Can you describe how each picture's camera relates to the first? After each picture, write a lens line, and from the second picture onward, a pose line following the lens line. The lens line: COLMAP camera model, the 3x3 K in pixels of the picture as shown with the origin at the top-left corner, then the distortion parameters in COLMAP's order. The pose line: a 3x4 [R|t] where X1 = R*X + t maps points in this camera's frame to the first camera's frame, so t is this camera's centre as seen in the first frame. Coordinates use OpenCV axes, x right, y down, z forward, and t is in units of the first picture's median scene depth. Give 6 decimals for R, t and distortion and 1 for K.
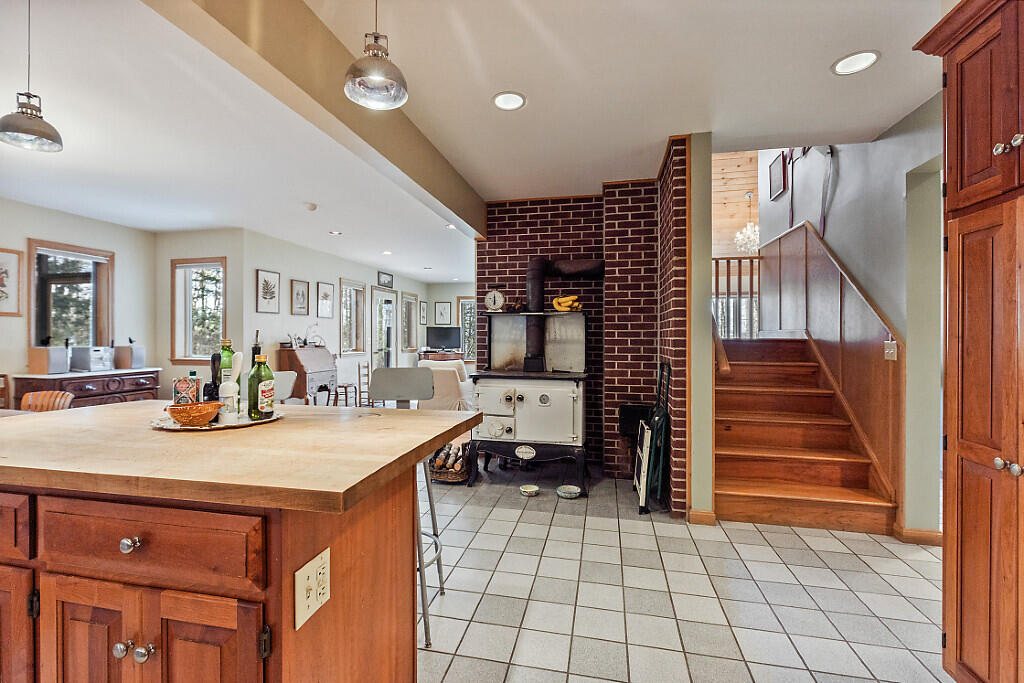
lens RADIAL K [[460.4, 0, 502.9], [0, 460.4, 339.4], [0, 0, 1]] dist [0.001528, 0.000436]
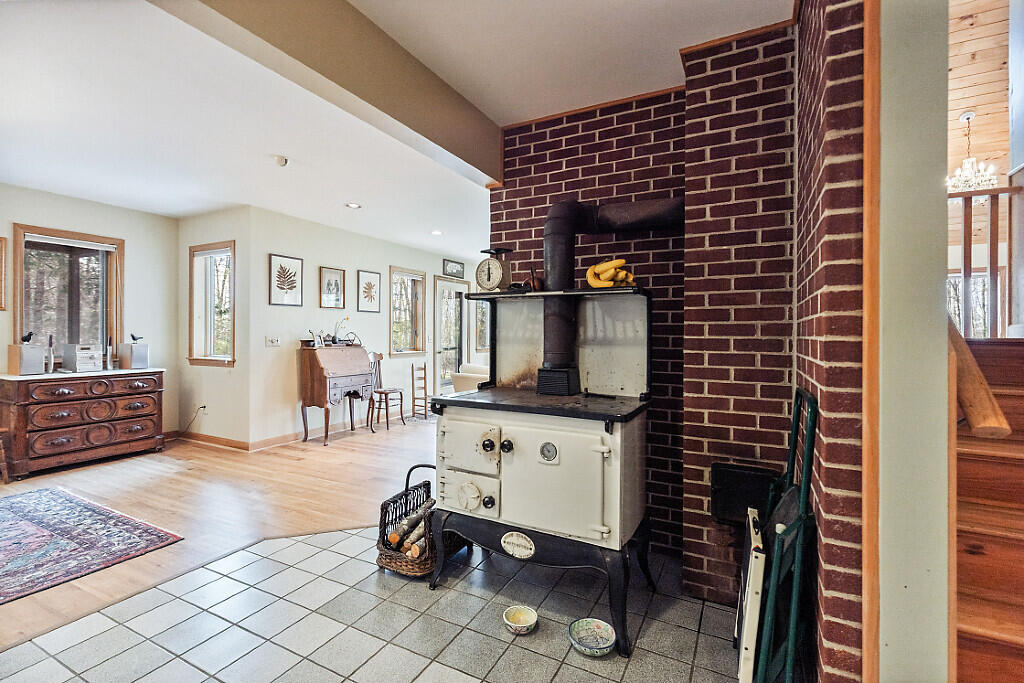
lens RADIAL K [[460.4, 0, 509.8], [0, 460.4, 336.0], [0, 0, 1]] dist [0.001528, 0.000436]
pose [[0.967074, 0.003731, -0.254467, 0.157124], [-0.004436, 0.999988, -0.002197, -0.001548], [0.254456, 0.003253, 0.967079, 0.412407]]
